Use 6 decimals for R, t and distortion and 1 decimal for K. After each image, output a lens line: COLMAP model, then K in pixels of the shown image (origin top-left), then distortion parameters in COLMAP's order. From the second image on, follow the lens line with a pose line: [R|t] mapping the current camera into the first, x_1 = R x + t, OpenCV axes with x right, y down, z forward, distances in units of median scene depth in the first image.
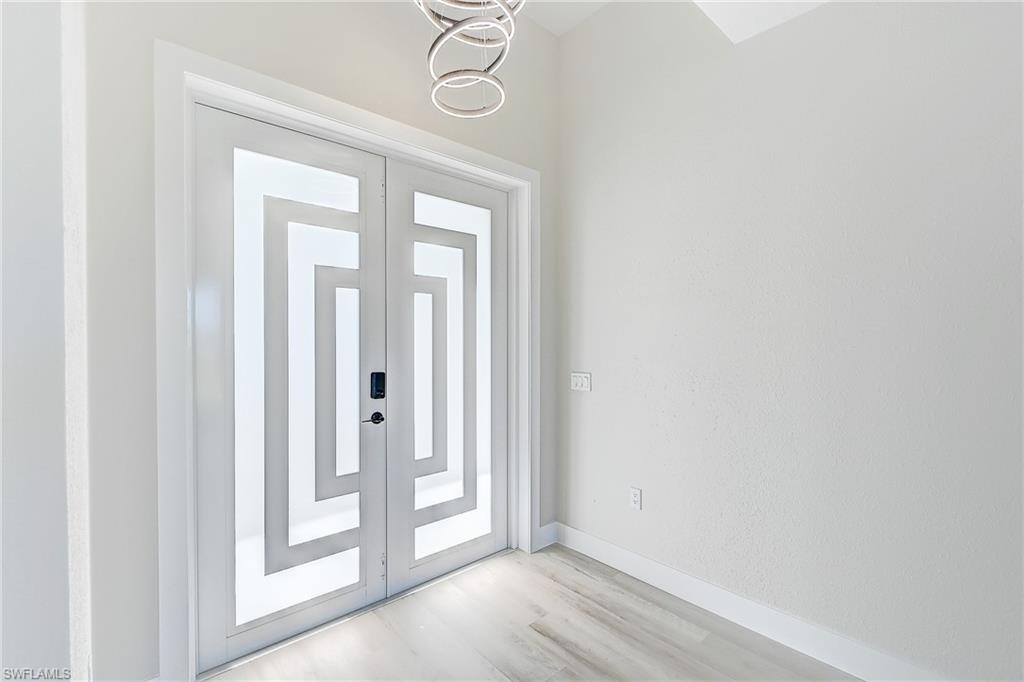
lens RADIAL K [[457.4, 0, 509.6], [0, 457.4, 345.5], [0, 0, 1]] dist [0.002660, -0.003752]
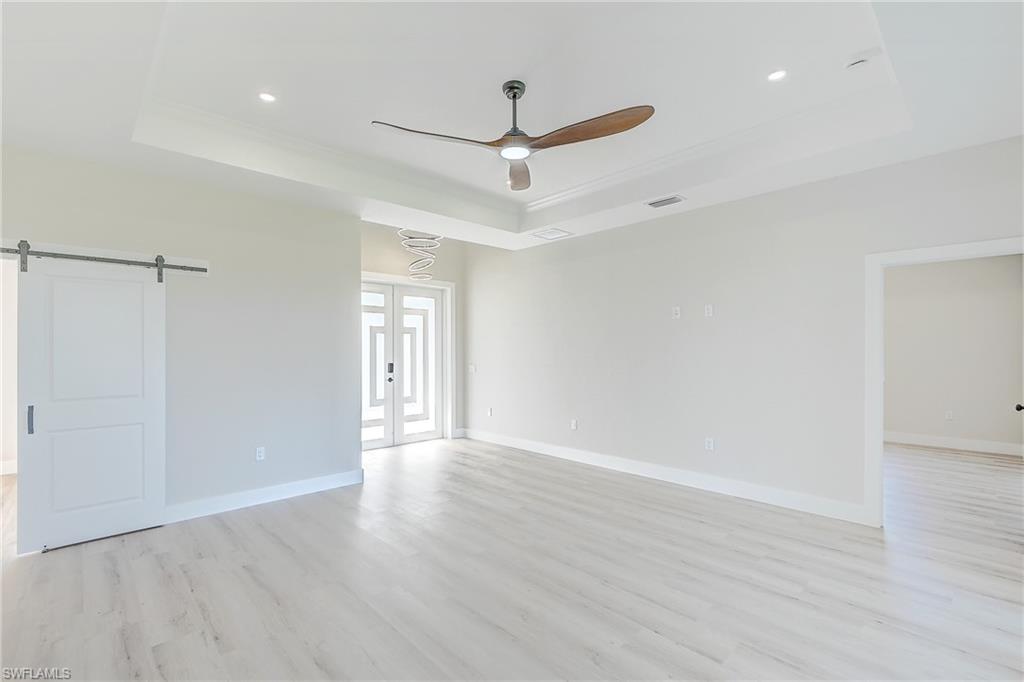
lens RADIAL K [[457.4, 0, 506.4], [0, 457.4, 349.3], [0, 0, 1]] dist [0.002660, -0.003752]
pose [[0.999535, -0.002971, 0.030333, 0.305614], [0.003309, 0.999933, -0.011087, 0.006678], [-0.030298, 0.011183, 0.999478, -1.668593]]
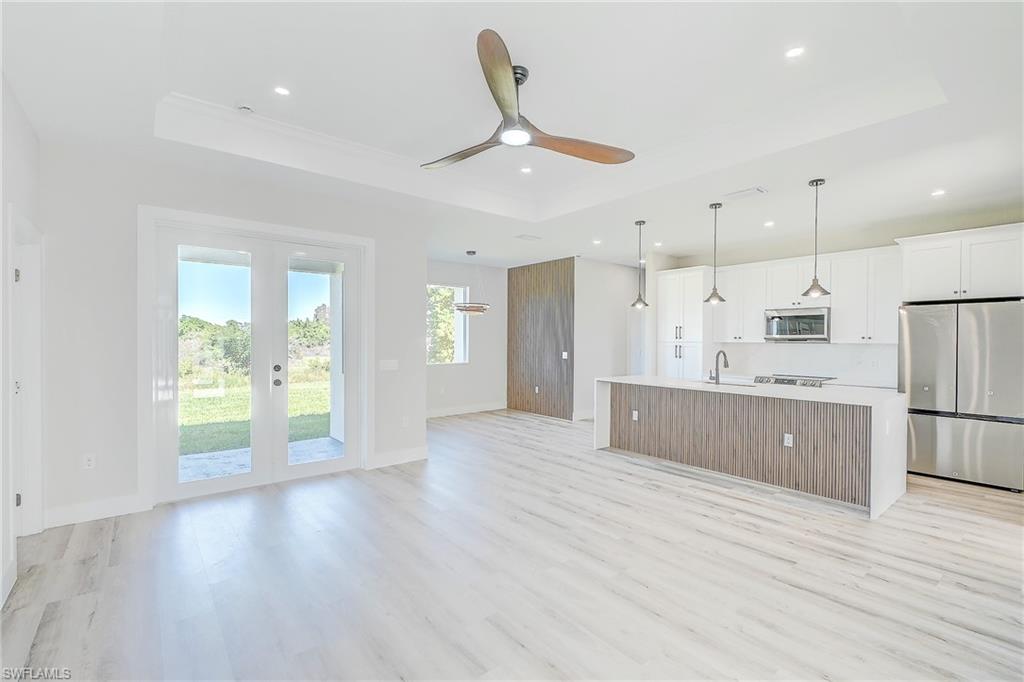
lens RADIAL K [[457.4, 0, 507.0], [0, 457.4, 346.5], [0, 0, 1]] dist [0.002660, -0.003752]
pose [[-0.998663, -0.005607, 0.051396, 0.324573], [-0.004176, 0.999602, 0.027914, -0.016294], [-0.051532, 0.027662, -0.998288, 0.666058]]
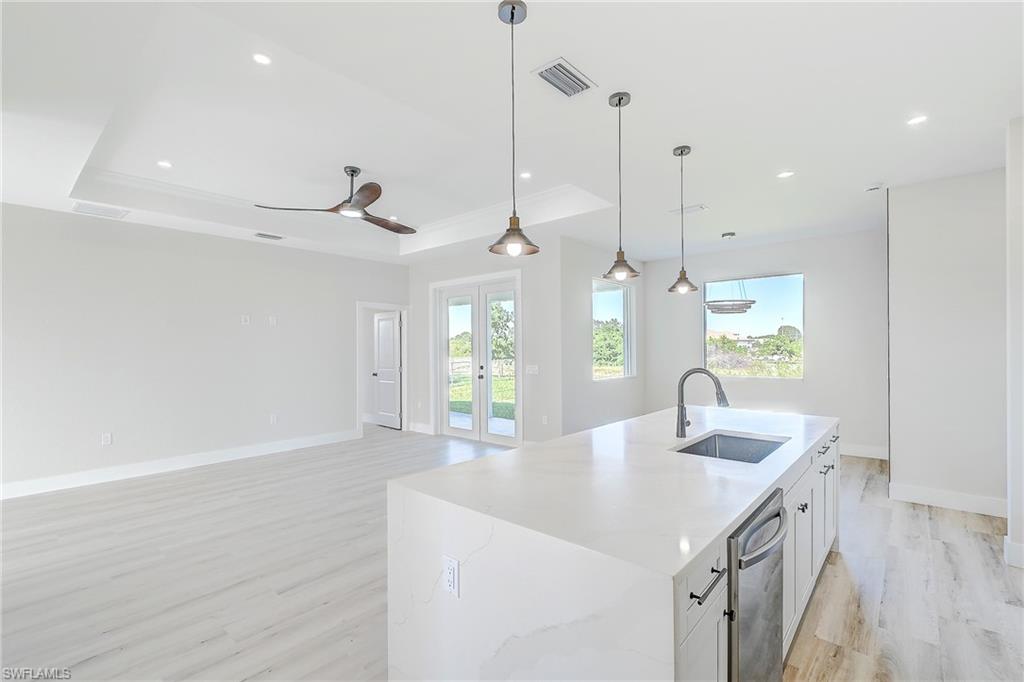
lens RADIAL K [[457.4, 0, 512.7], [0, 457.4, 349.8], [0, 0, 1]] dist [0.002660, -0.003752]
pose [[-0.121674, -0.004805, 0.992558, -1.406391], [0.019999, 0.999773, 0.007292, -0.000567], [-0.992369, 0.020737, -0.121551, -0.882068]]
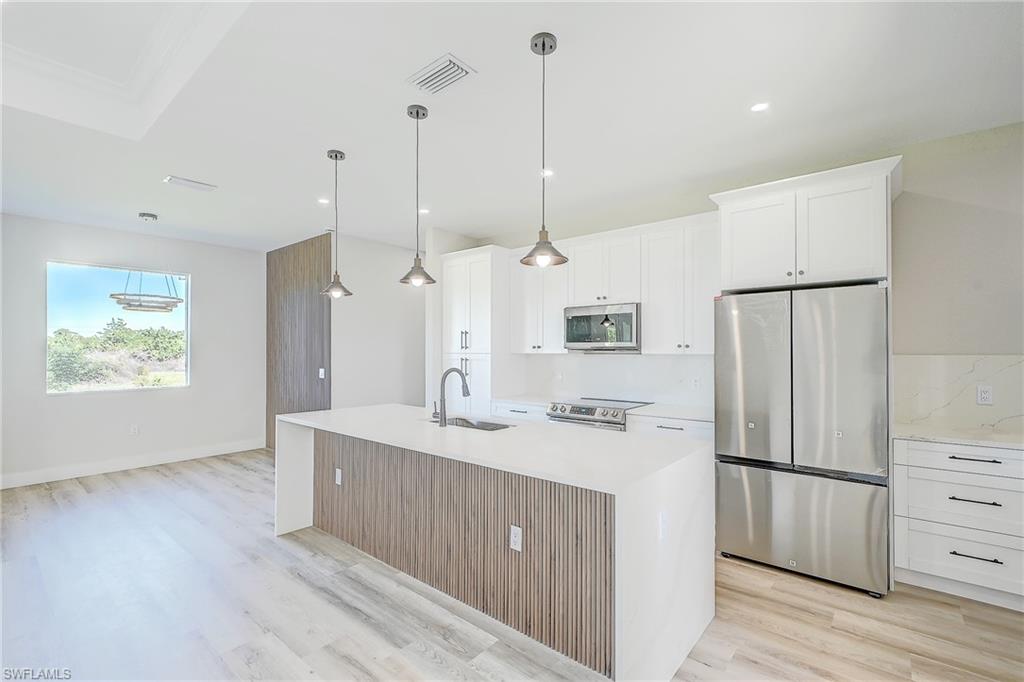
lens RADIAL K [[457.4, 0, 509.8], [0, 457.4, 350.5], [0, 0, 1]] dist [0.002660, -0.003752]
pose [[-0.990537, 0.000760, -0.137241, -0.492730], [-0.001002, 0.999918, 0.012764, -0.008064], [0.137240, 0.012781, -0.990455, -0.183578]]
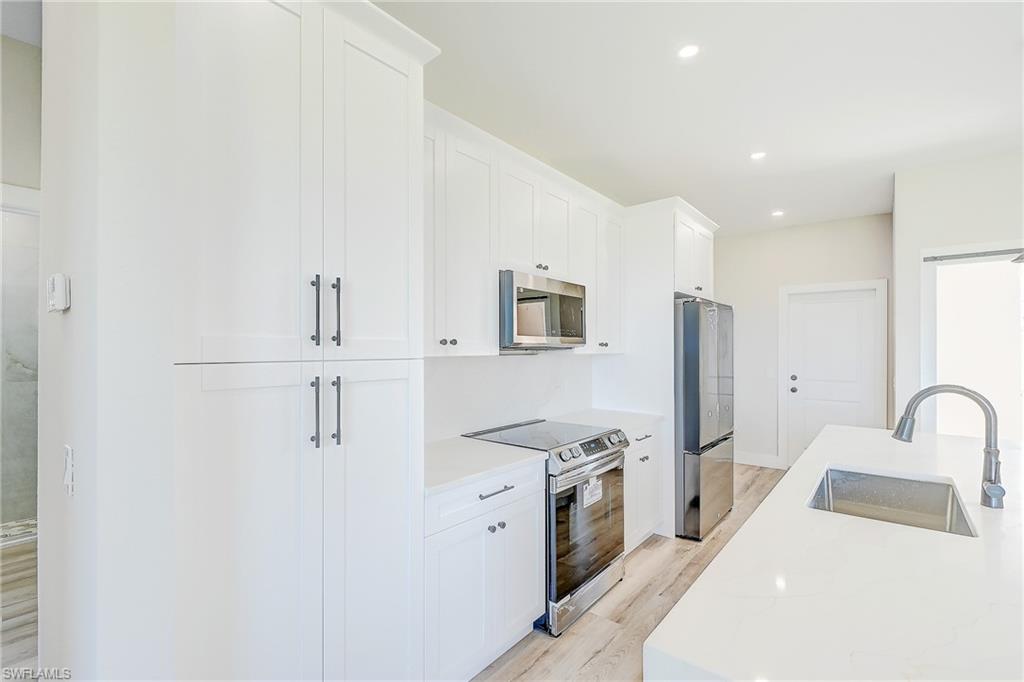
lens RADIAL K [[457.4, 0, 513.4], [0, 457.4, 346.4], [0, 0, 1]] dist [0.002660, -0.003752]
pose [[0.153884, -0.007103, -0.988063, -0.013645], [-0.010841, 0.999902, -0.008876, 0.015446], [0.988029, 0.012078, 0.153792, -2.023675]]
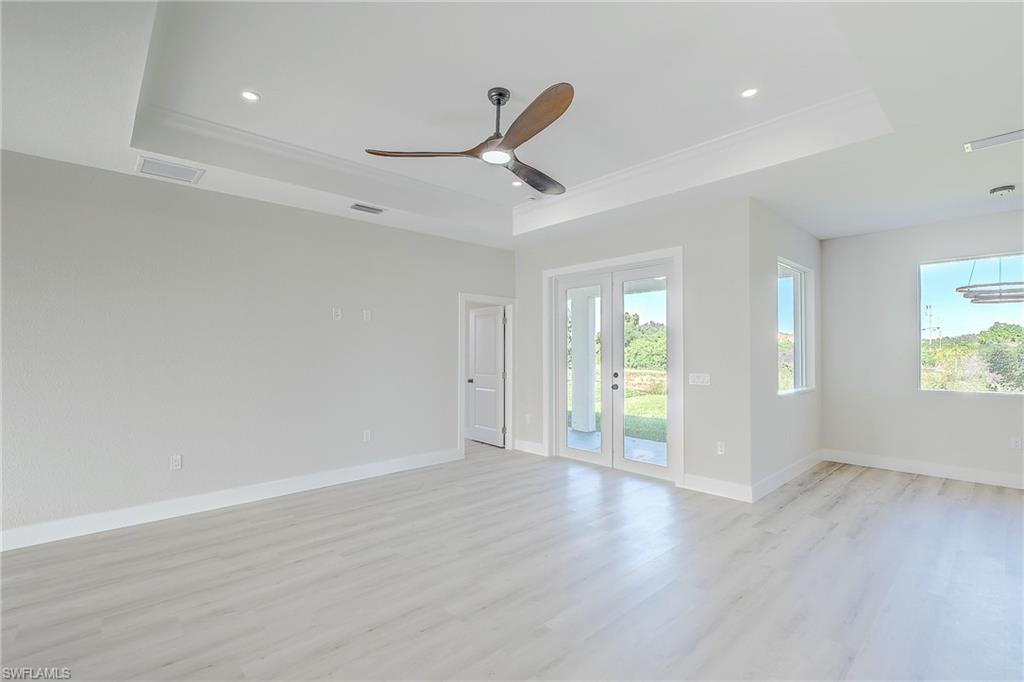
lens RADIAL K [[457.4, 0, 512.3], [0, 457.4, 349.6], [0, 0, 1]] dist [0.002660, -0.003752]
pose [[-0.013081, 0.000647, 0.999914, -0.831249], [0.014810, 0.999890, -0.000453, -0.004530], [-0.999805, 0.014803, -0.013089, -0.519626]]
